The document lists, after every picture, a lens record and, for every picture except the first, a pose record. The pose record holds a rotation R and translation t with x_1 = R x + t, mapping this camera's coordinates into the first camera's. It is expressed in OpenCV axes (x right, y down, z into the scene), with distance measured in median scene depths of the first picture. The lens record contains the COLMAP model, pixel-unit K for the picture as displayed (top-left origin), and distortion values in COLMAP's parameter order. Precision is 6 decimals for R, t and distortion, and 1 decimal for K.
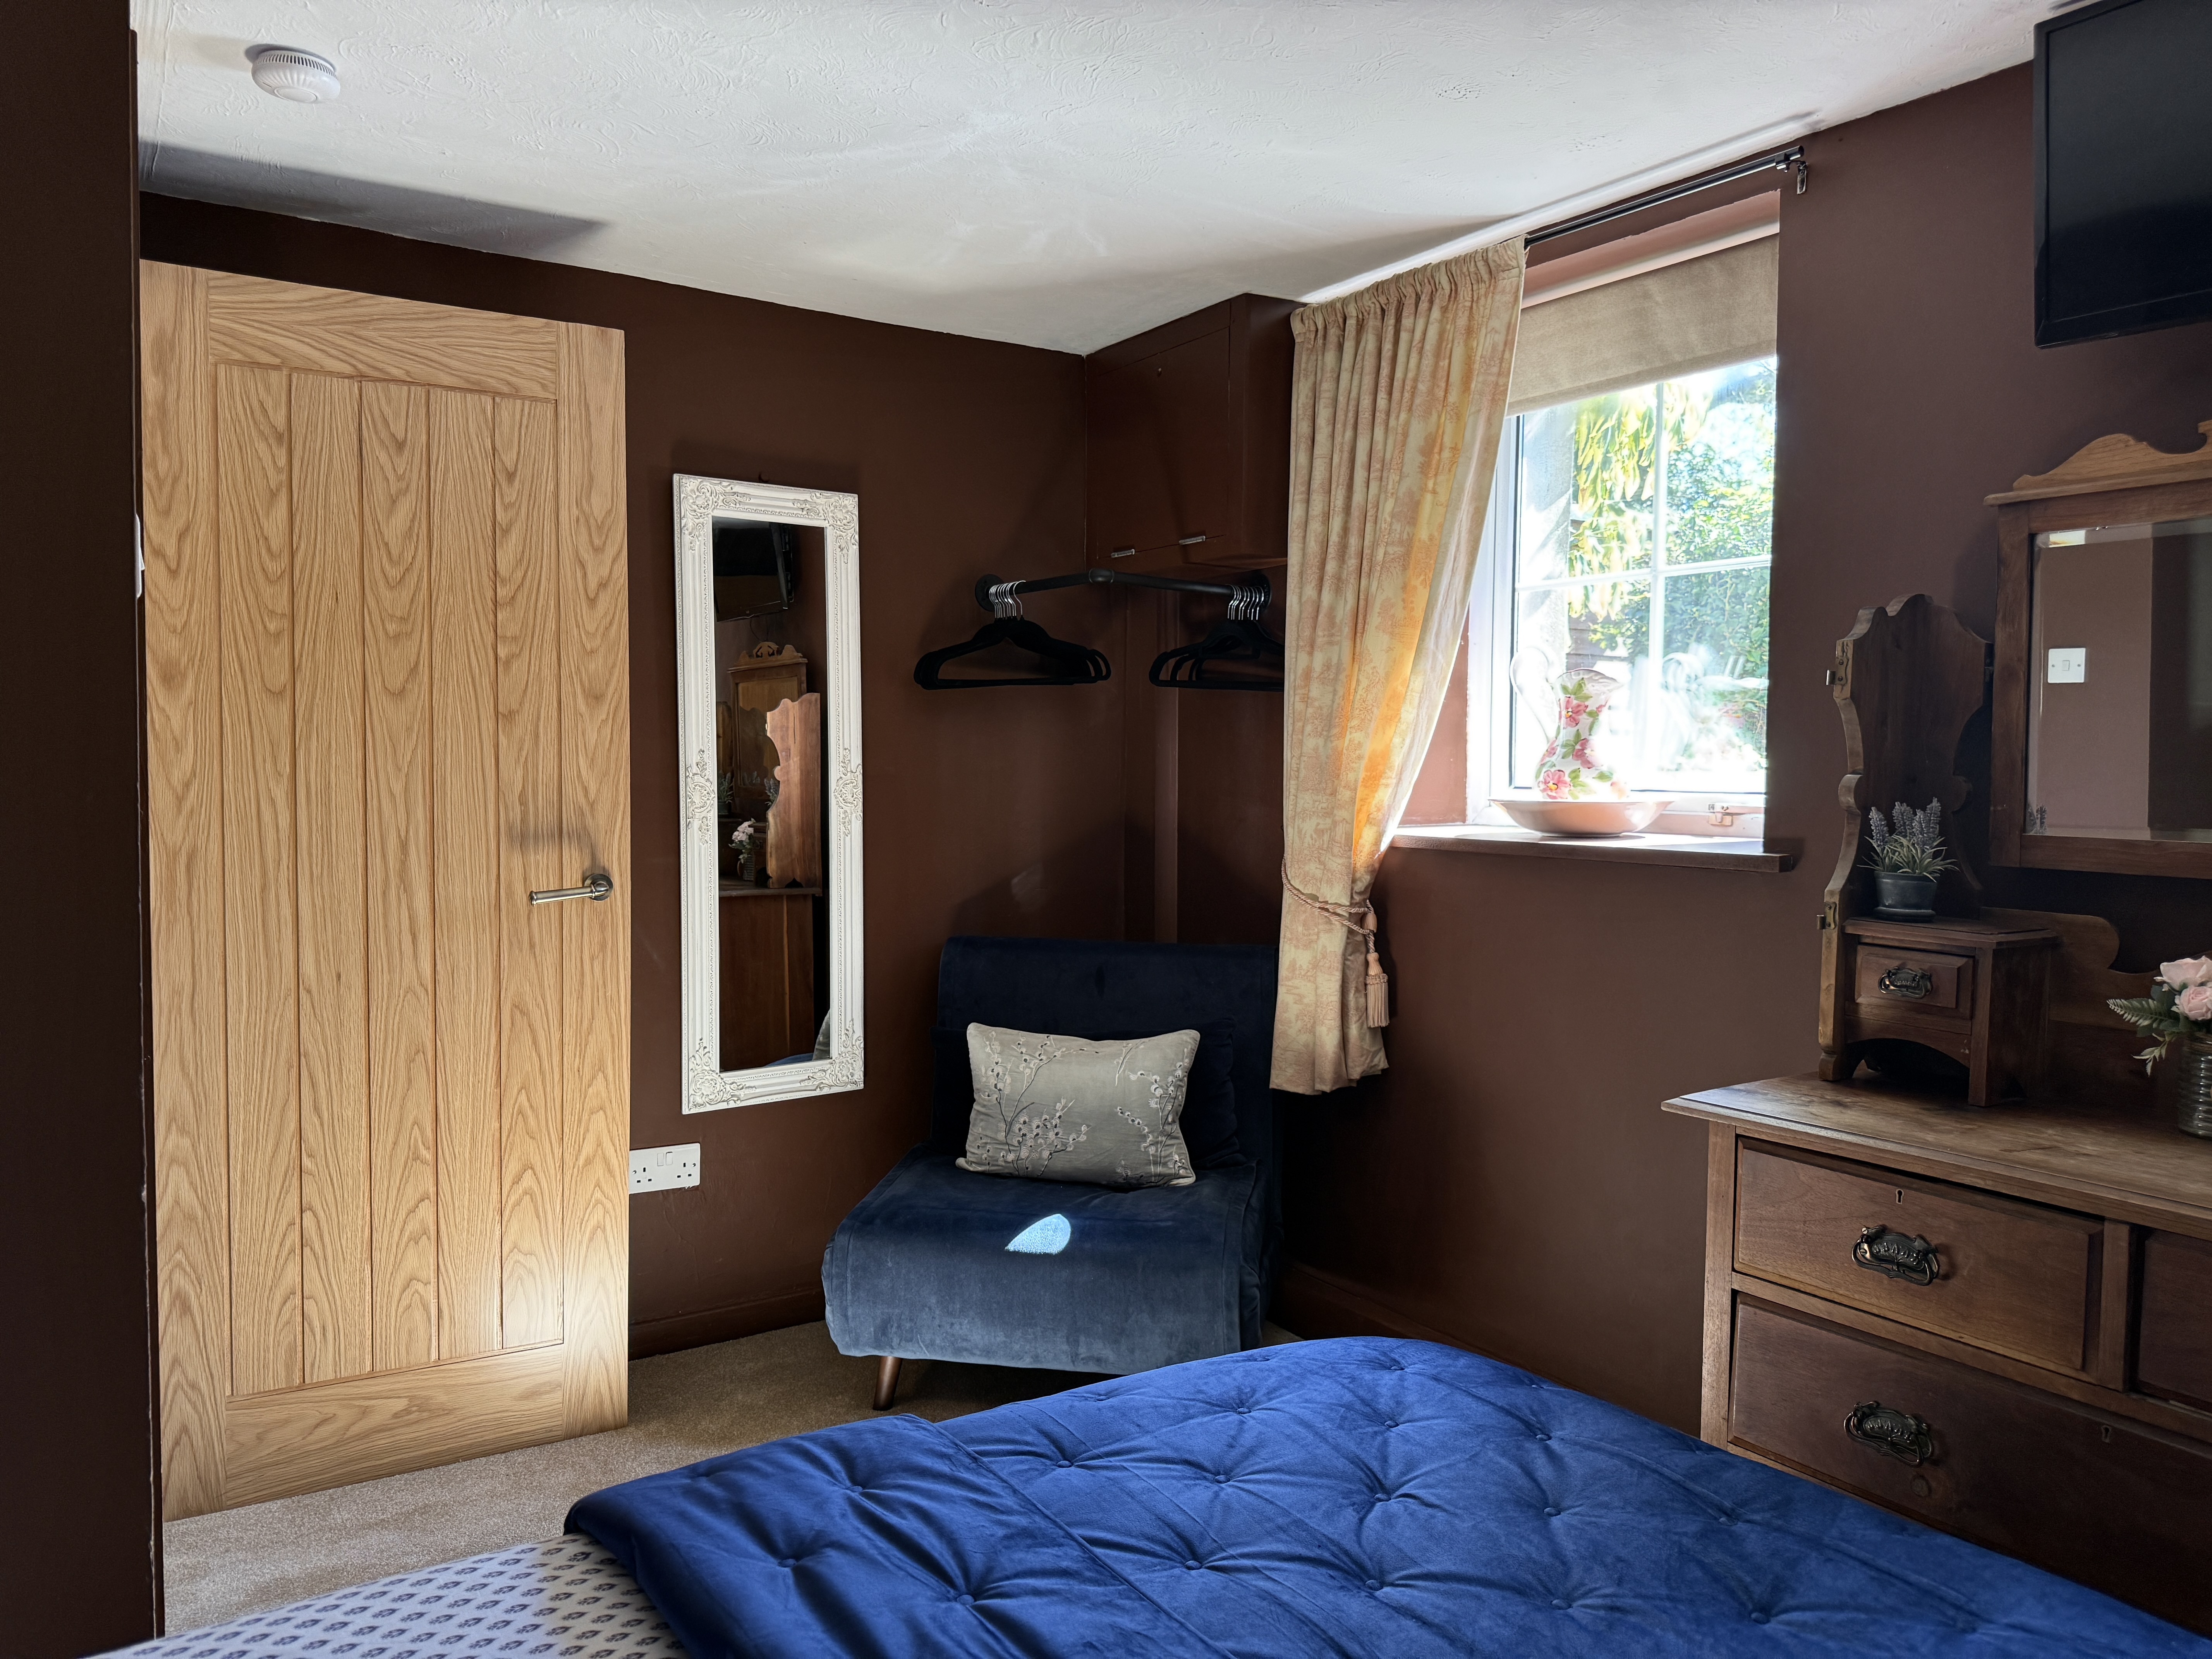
lens RADIAL K [[1573.2, 0, 1106.0], [0, 1573.2, 829.5], [0, 0, 1]] dist [-0.004356, -0.002056]
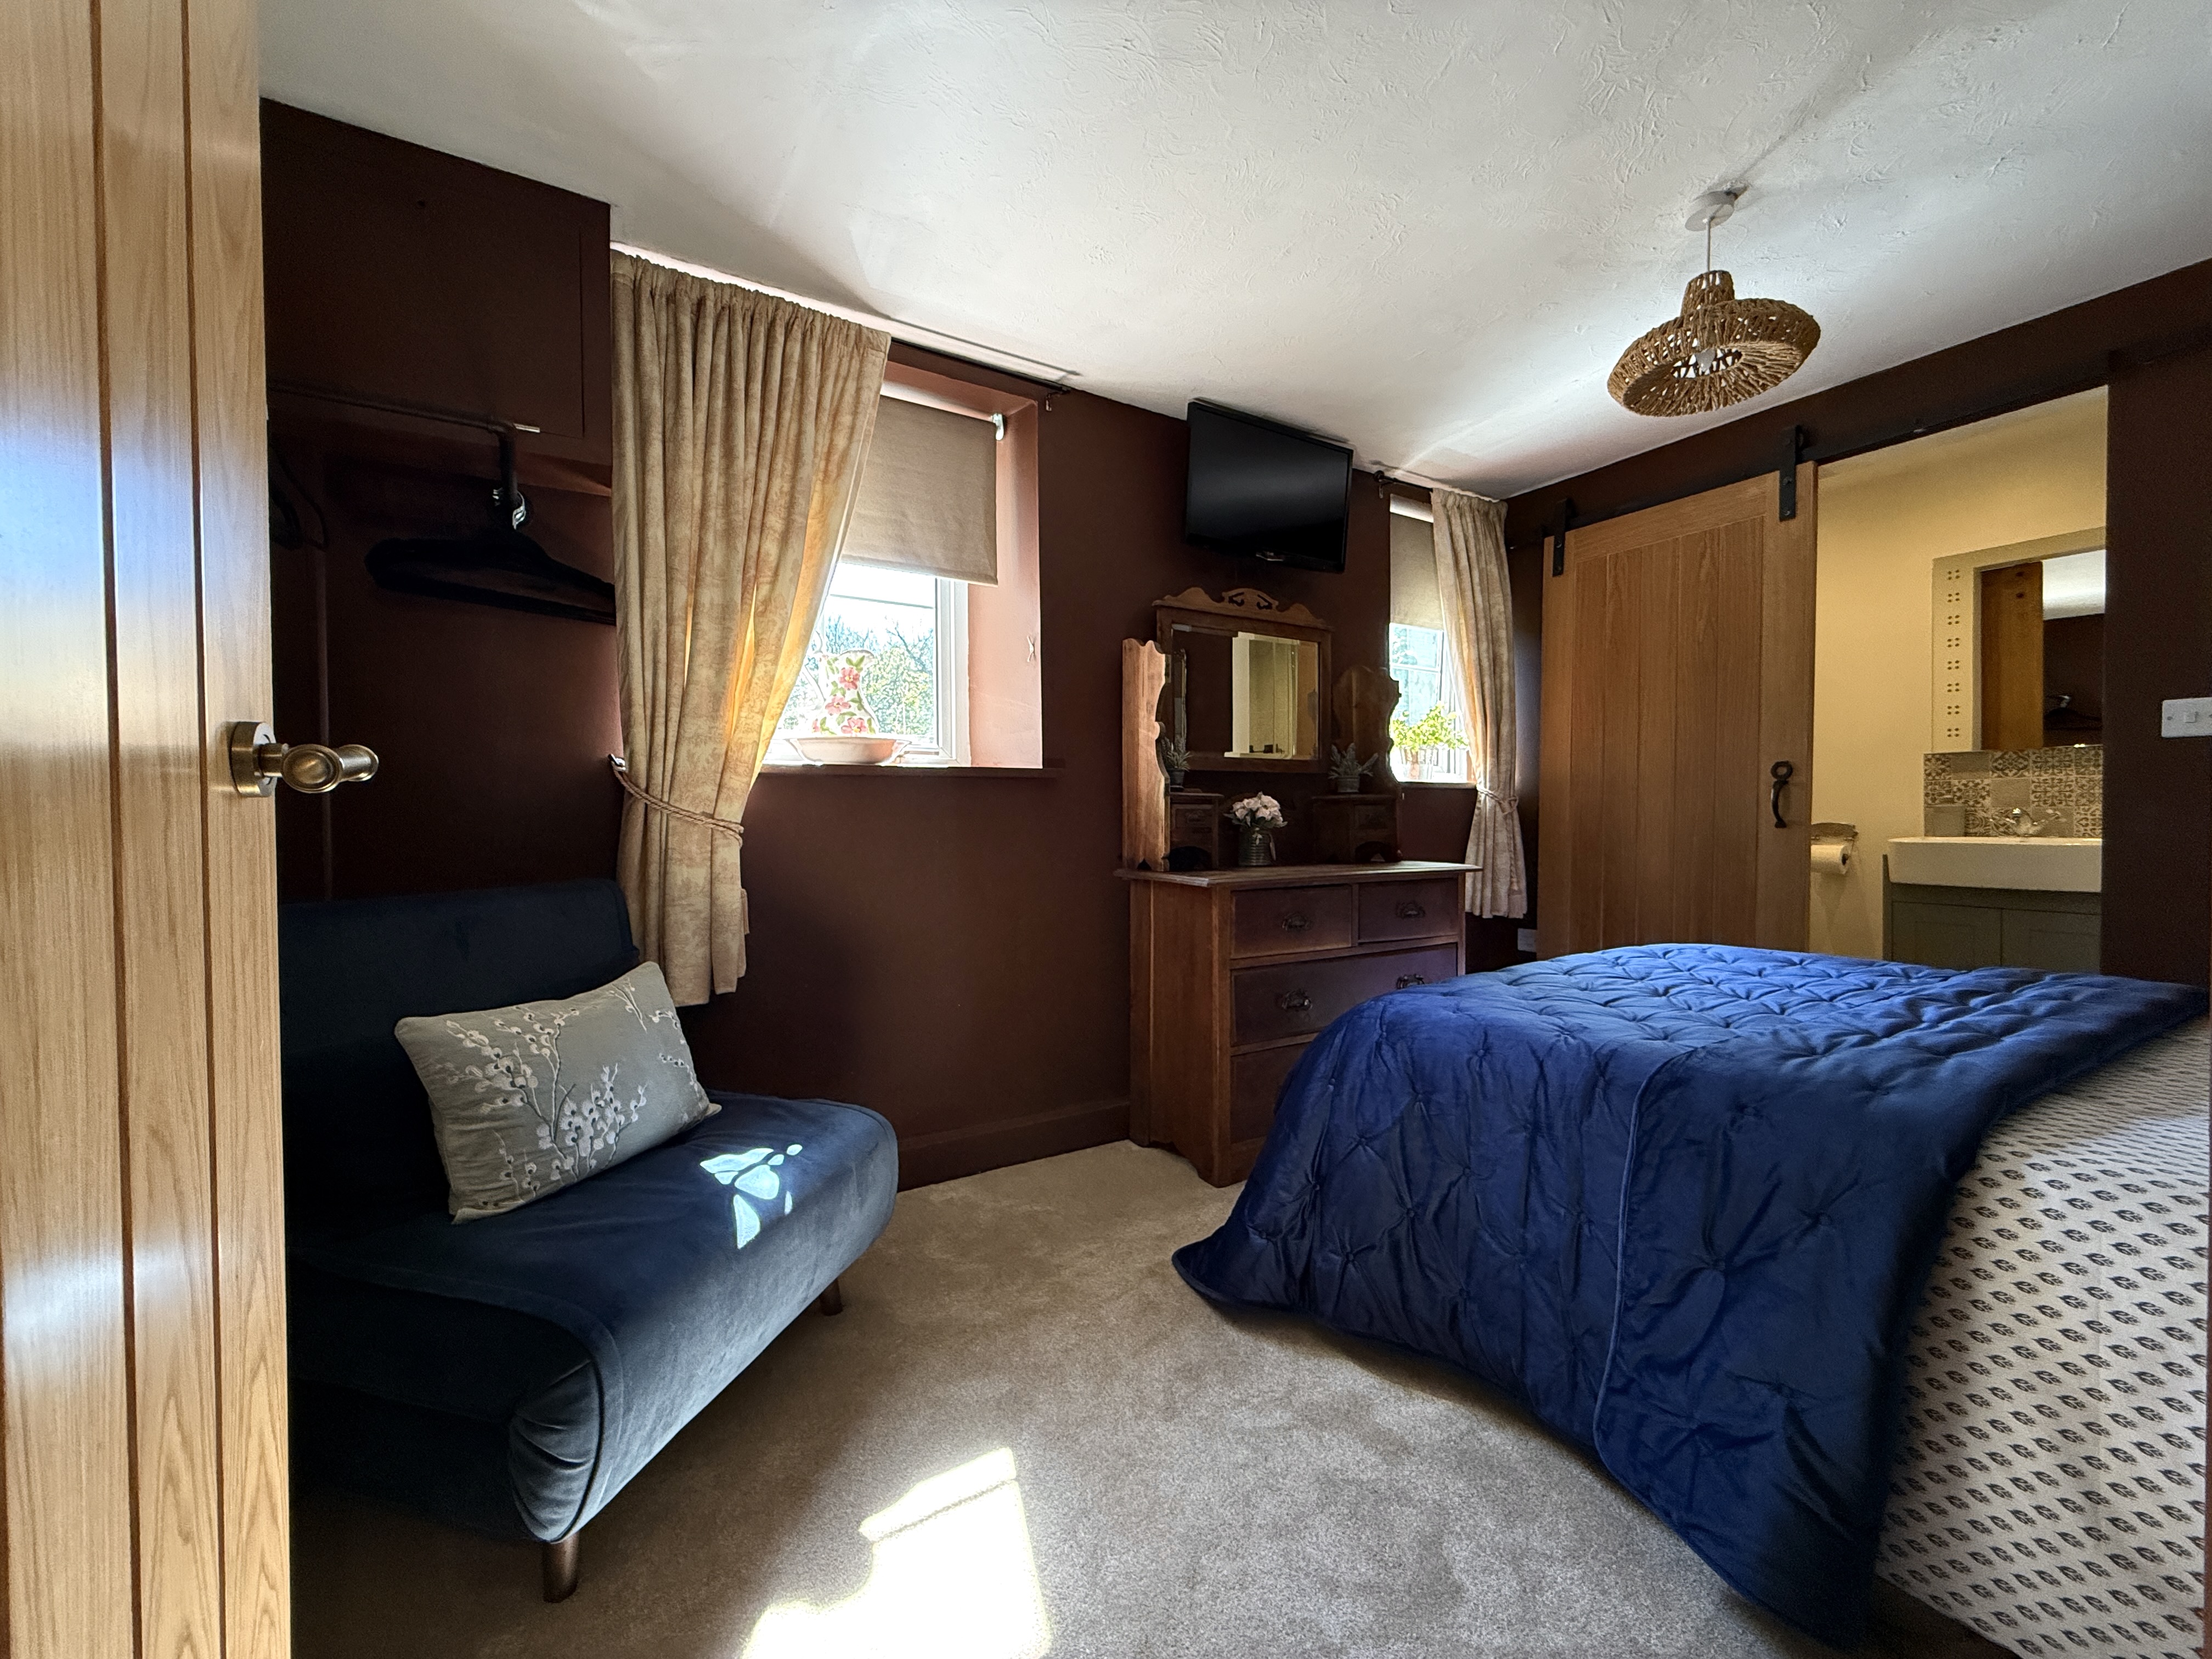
lens RADIAL K [[892.5, 0, 1111.8], [0, 892.5, 825.3], [0, 0, 1]] dist [0.006873, -0.000042]
pose [[0.011020, -0.019689, 0.999745, -0.504403], [0.061060, 0.997954, 0.018980, 0.055734], [-0.998073, 0.060835, 0.012200, 0.751462]]
